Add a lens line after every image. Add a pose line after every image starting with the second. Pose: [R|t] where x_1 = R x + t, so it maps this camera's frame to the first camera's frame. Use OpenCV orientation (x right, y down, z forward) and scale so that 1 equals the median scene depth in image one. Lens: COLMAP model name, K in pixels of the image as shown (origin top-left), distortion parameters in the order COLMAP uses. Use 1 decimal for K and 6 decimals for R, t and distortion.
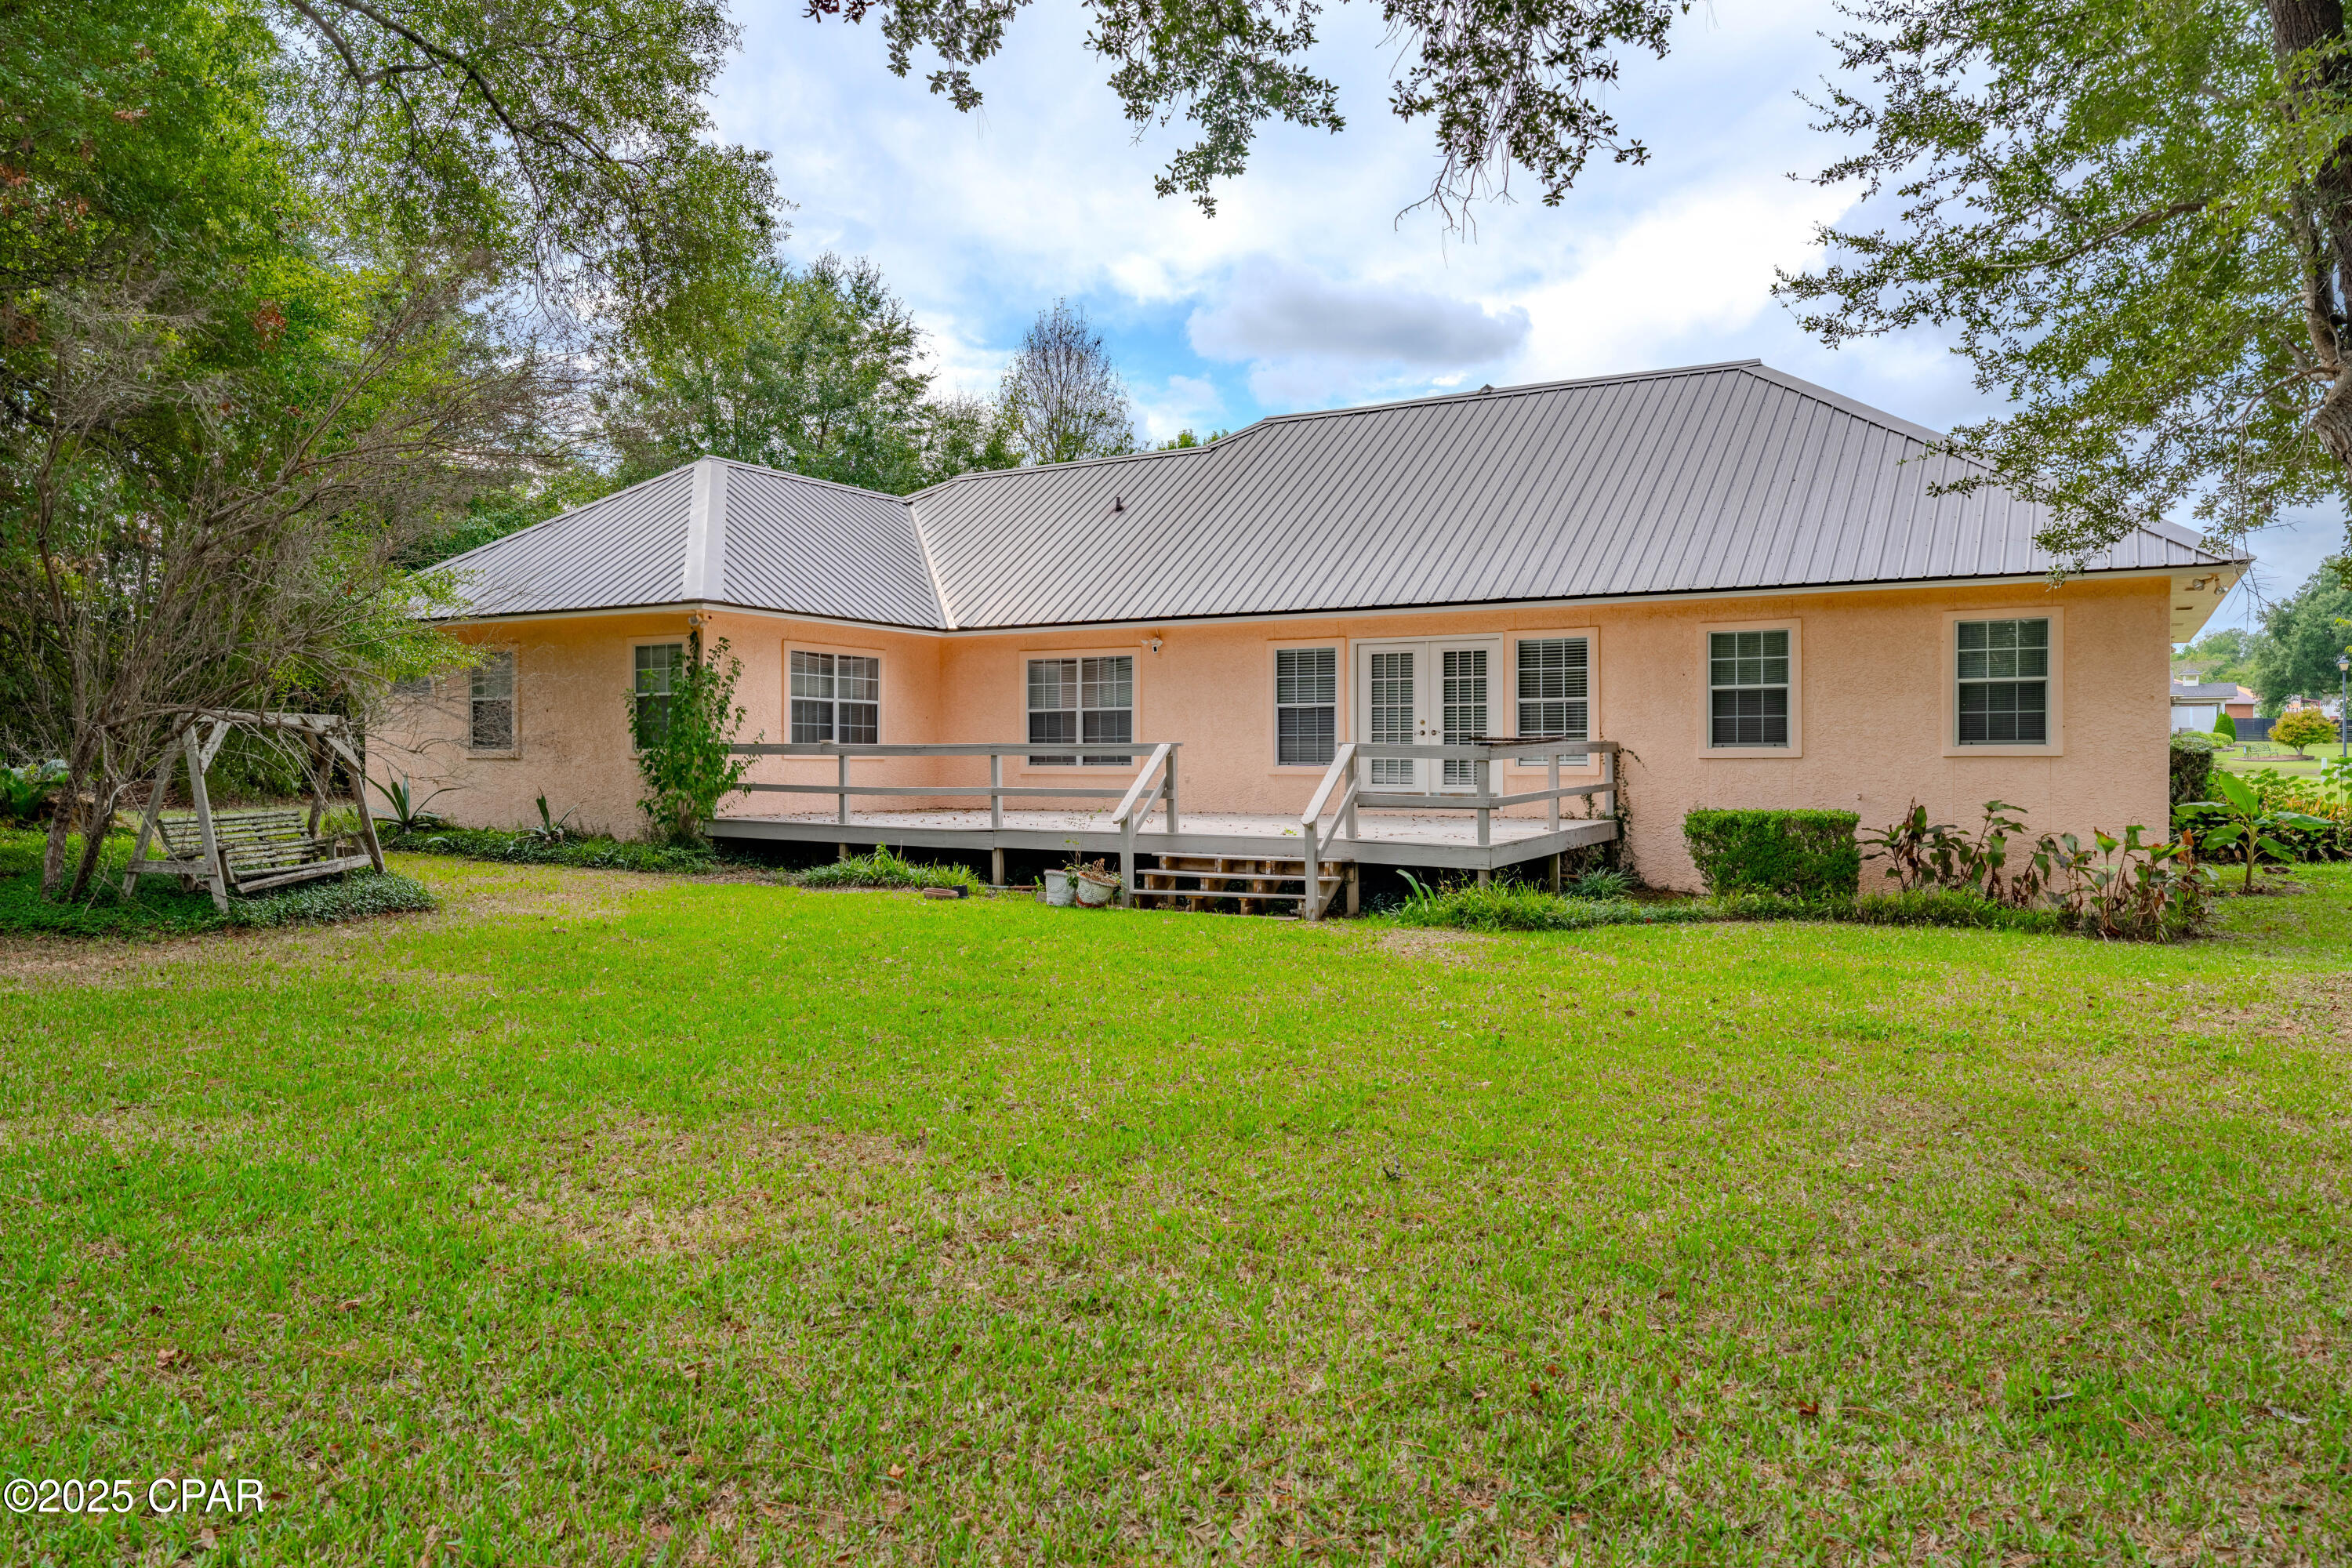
lens RADIAL K [[1614.7, 0, 1173.6], [0, 1614.7, 779.0], [0, 0, 1]] dist [0.003034, 0.000923]
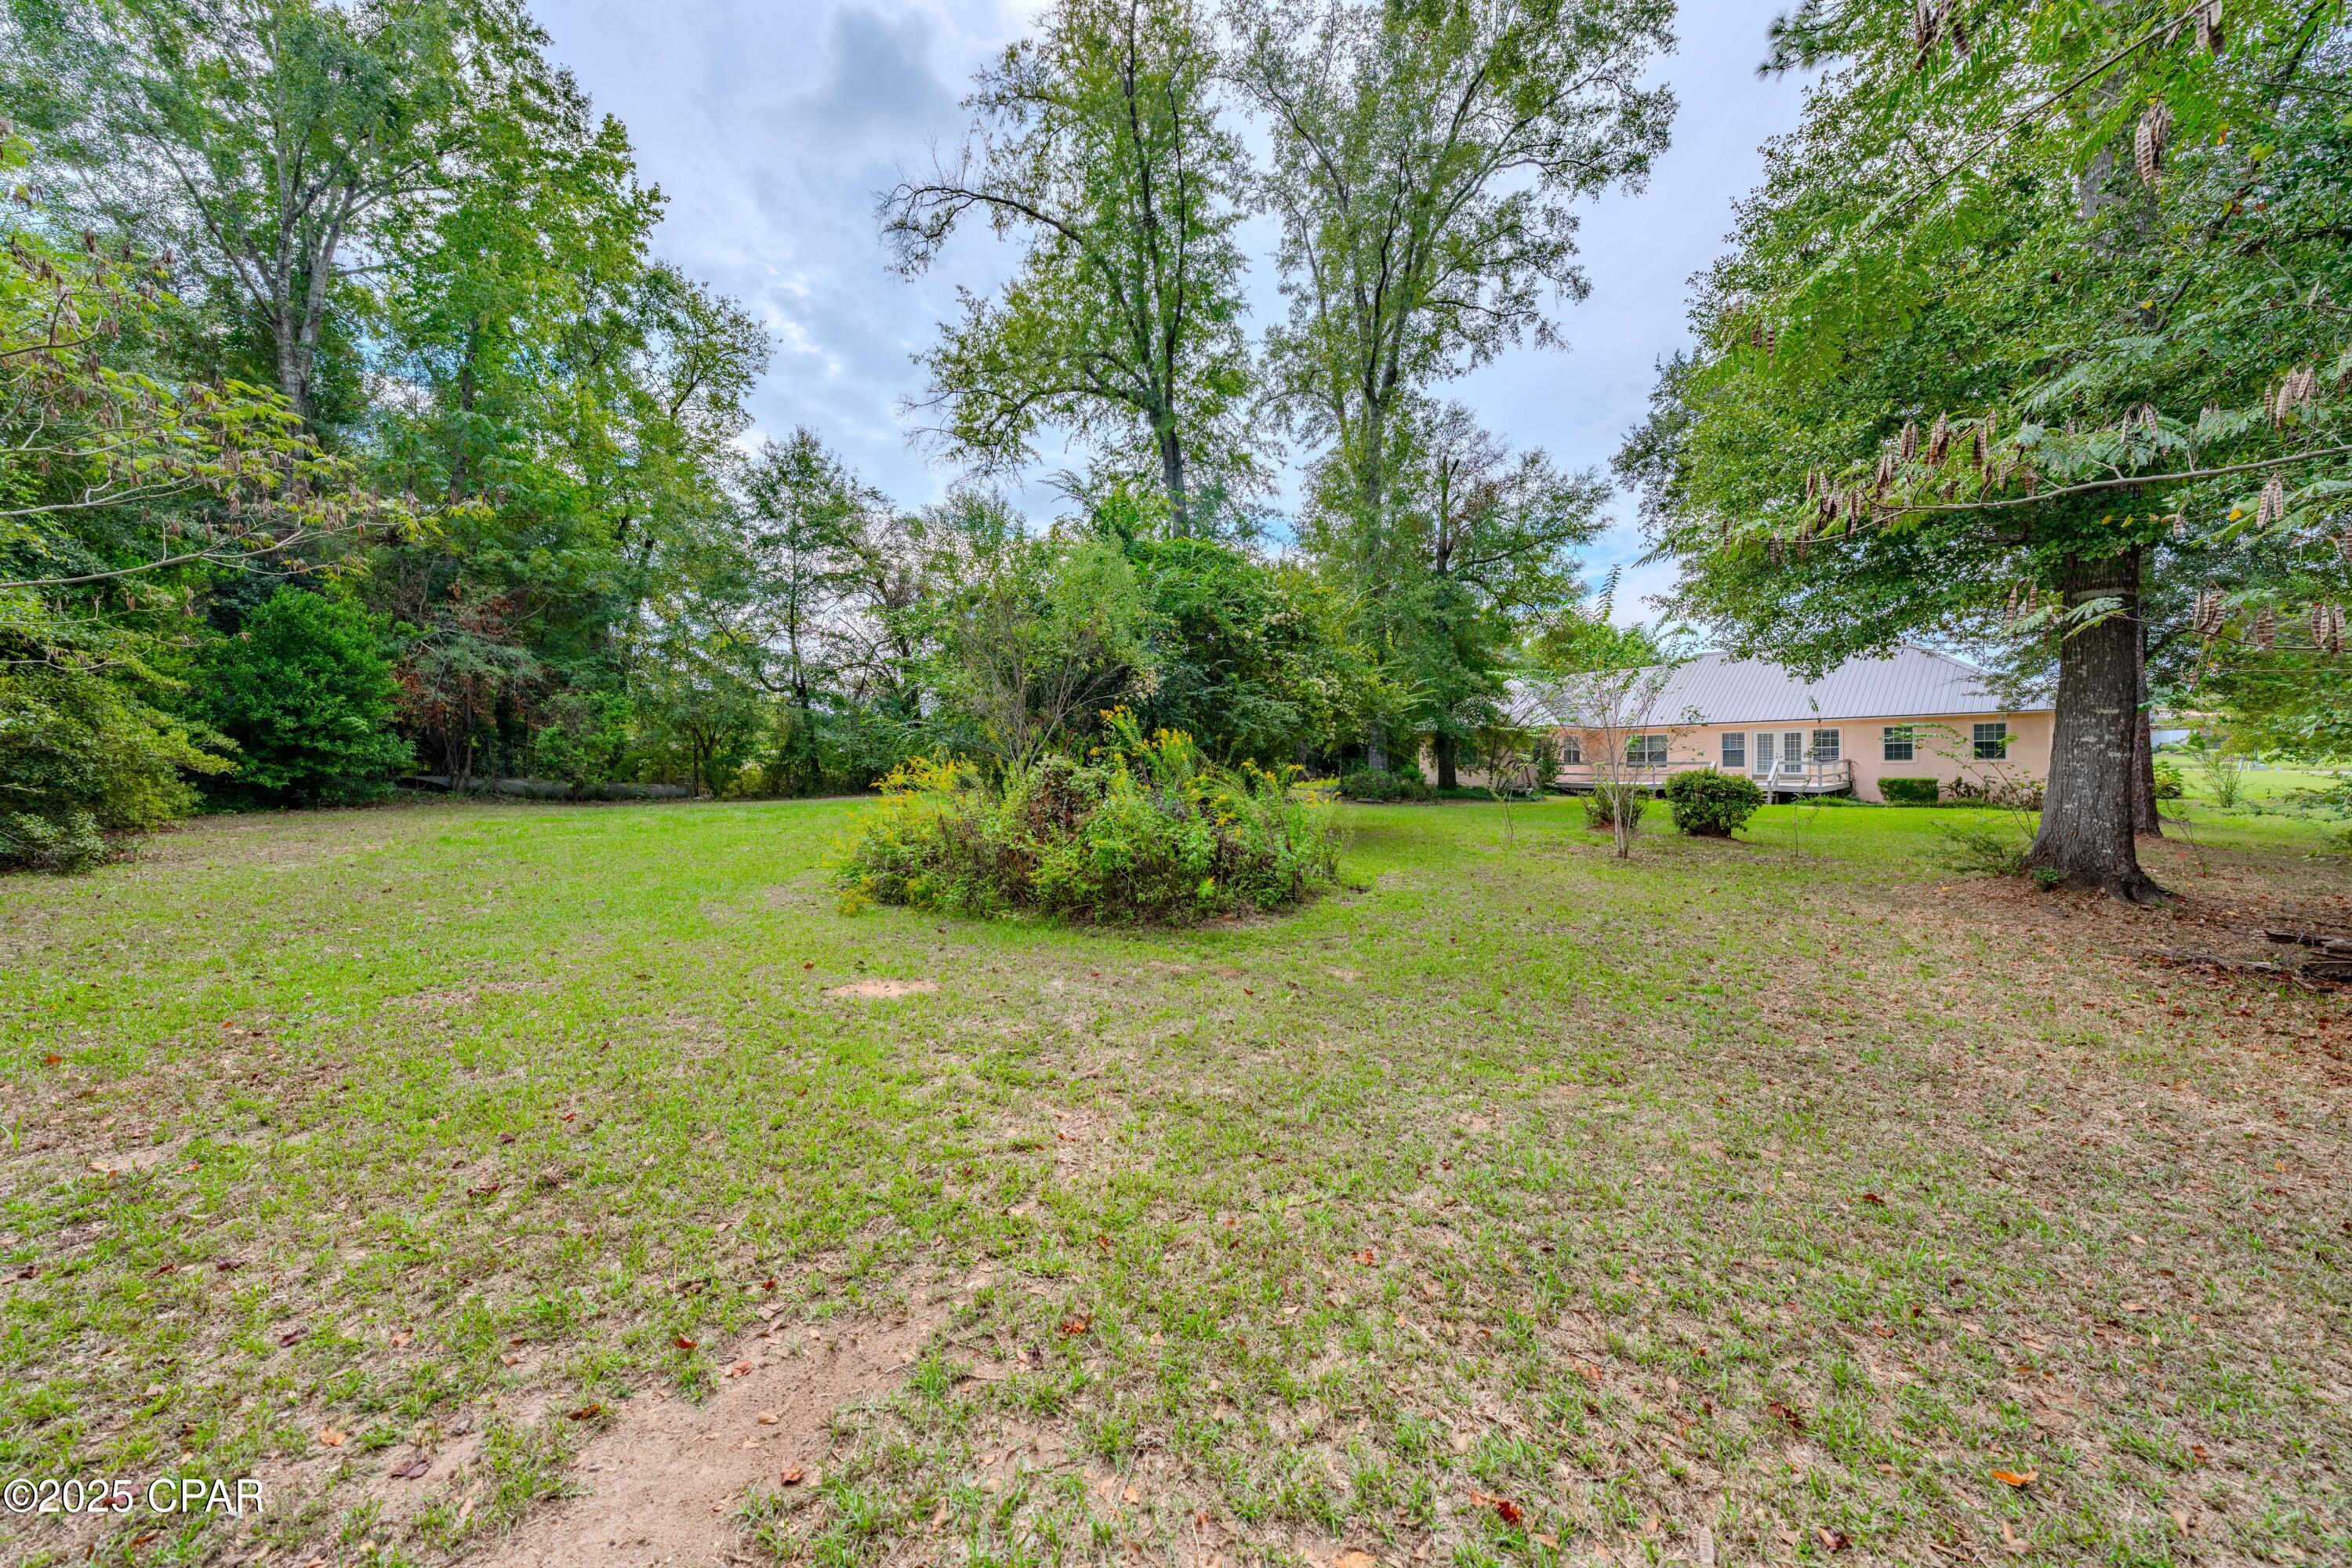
lens RADIAL K [[804.3, 0, 1178.0], [0, 804.3, 773.4], [0, 0, 1]] dist [0.001556, -0.000408]
pose [[0.940000, -0.004341, -0.341148, -0.466123], [0.002058, 0.999973, -0.007055, 0.015558], [0.341169, 0.005929, 0.939983, -1.059874]]
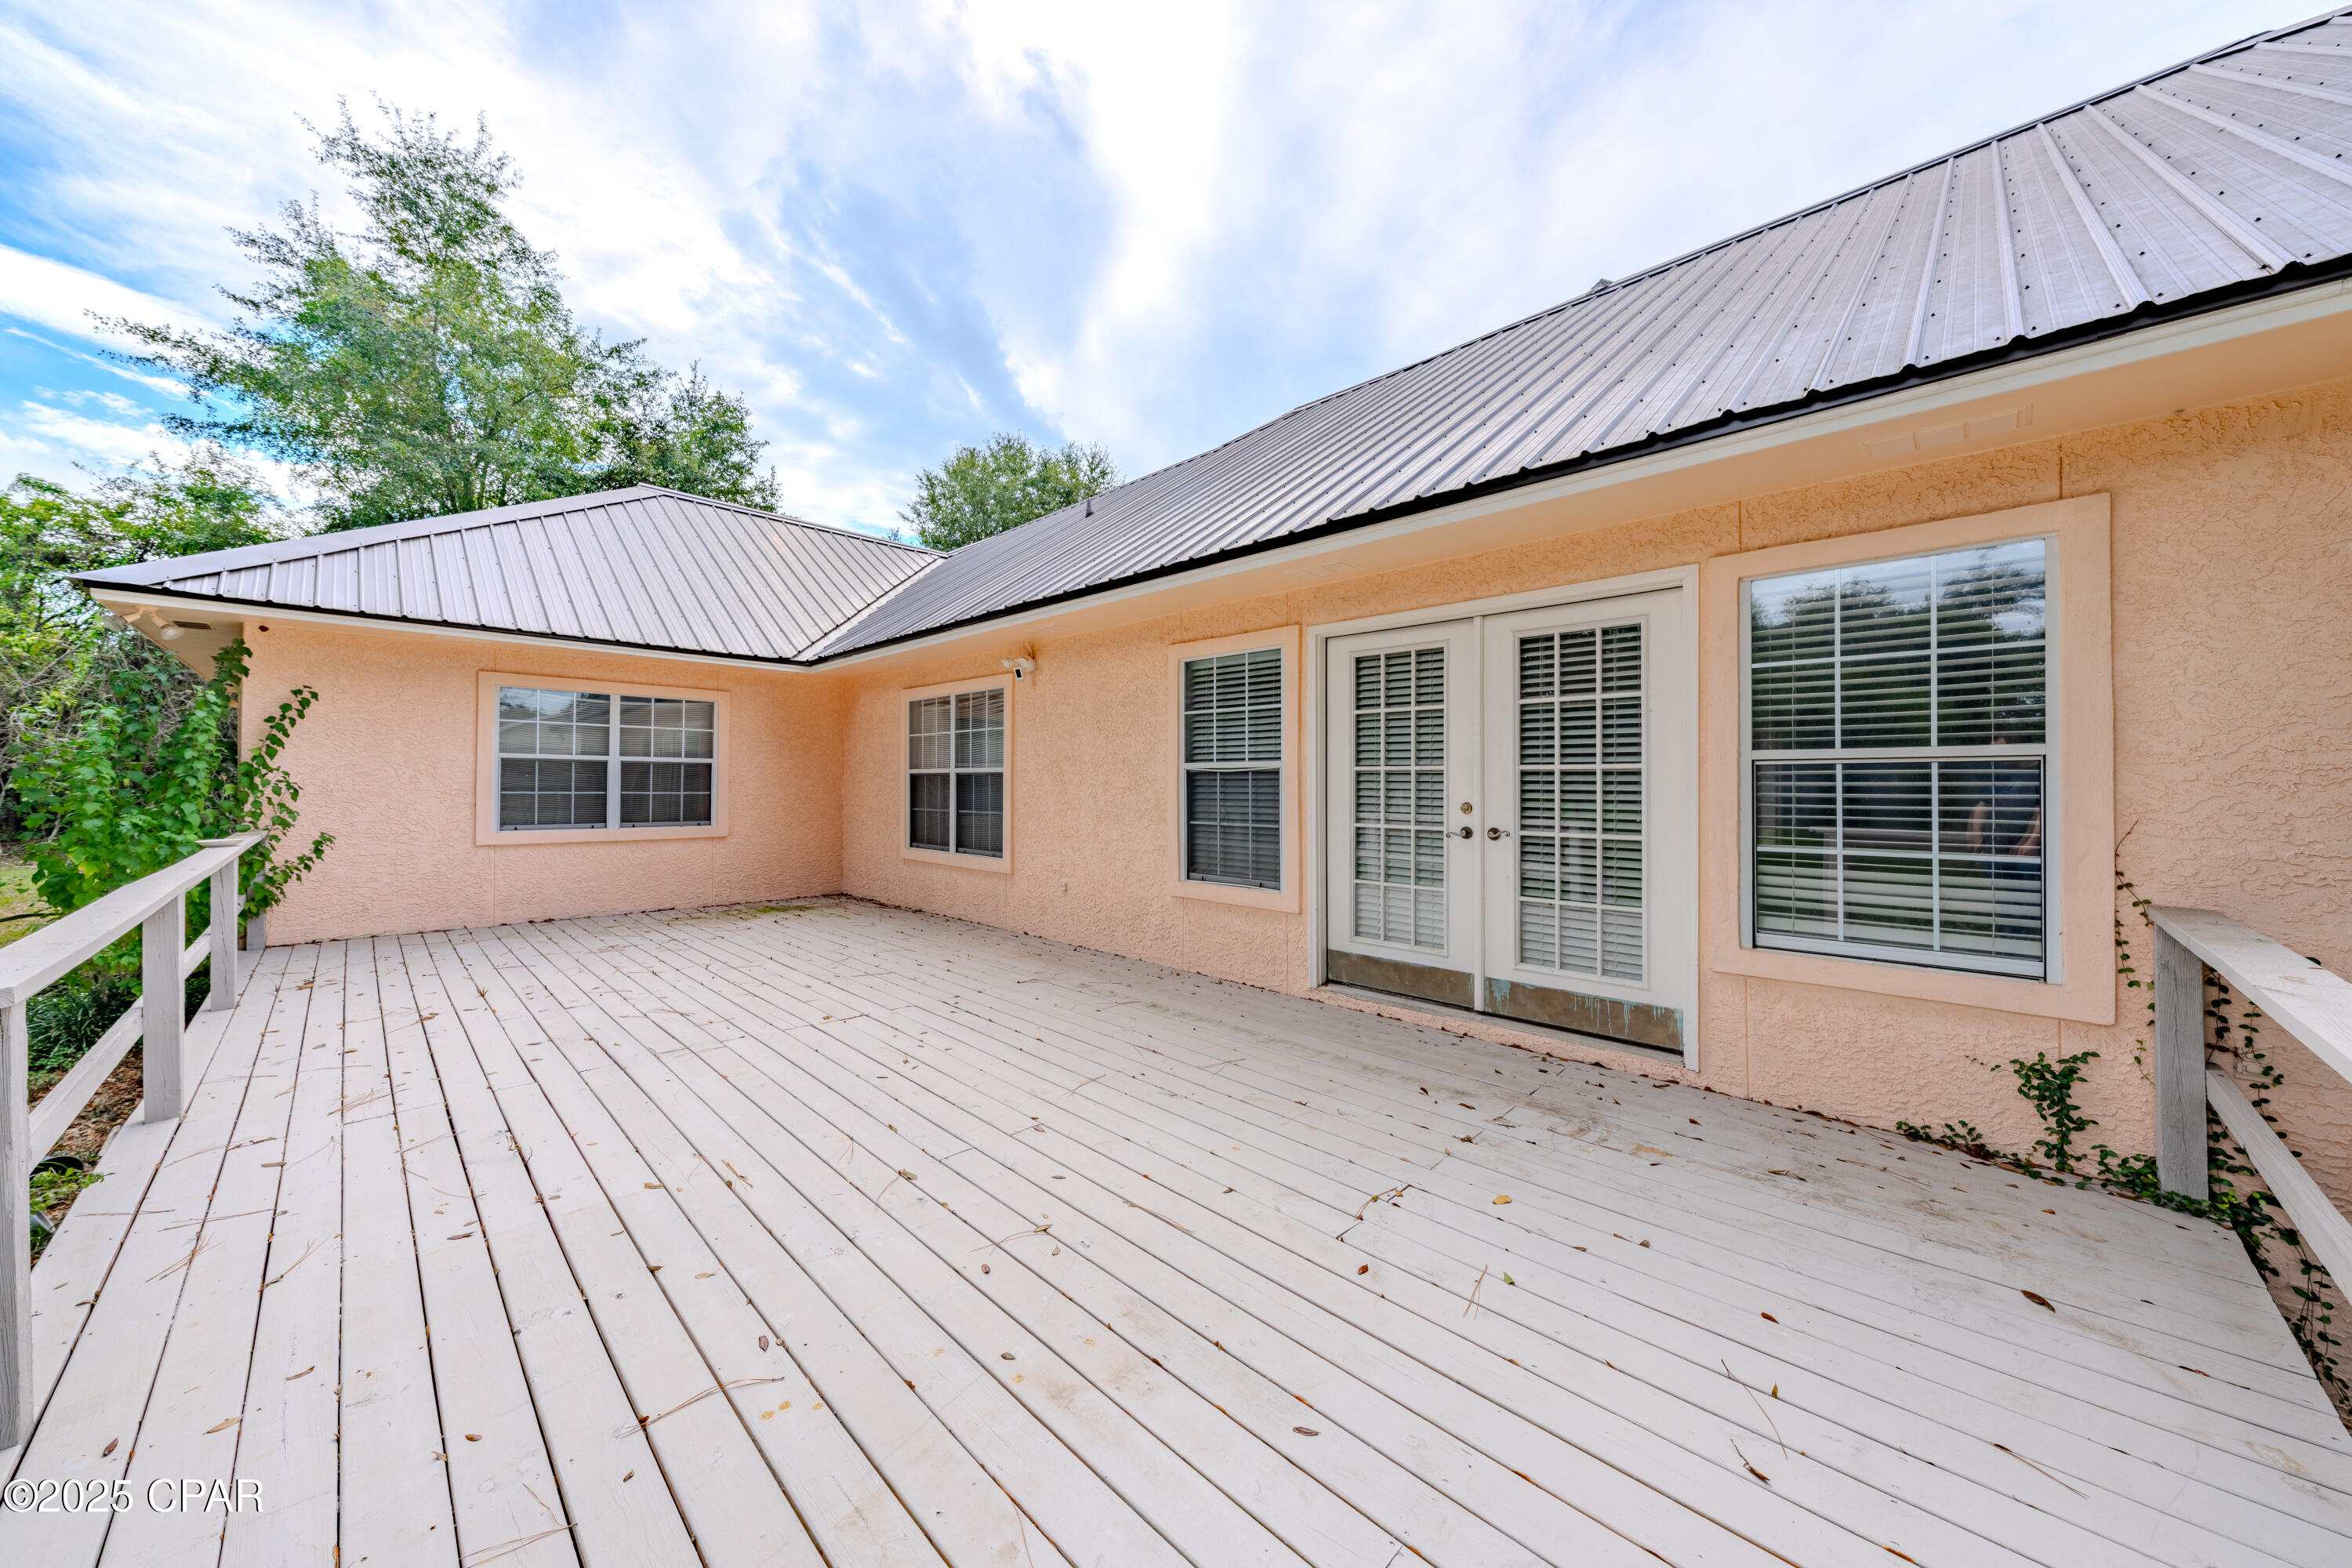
lens RADIAL K [[804.3, 0, 1179.8], [0, 804.3, 785.3], [0, 0, 1]] dist [0.001556, -0.000408]
pose [[0.968704, 0.004112, -0.248185, 0.135498], [-0.005581, 0.999971, -0.005216, -0.040103], [0.248156, 0.006438, 0.968699, 0.785939]]
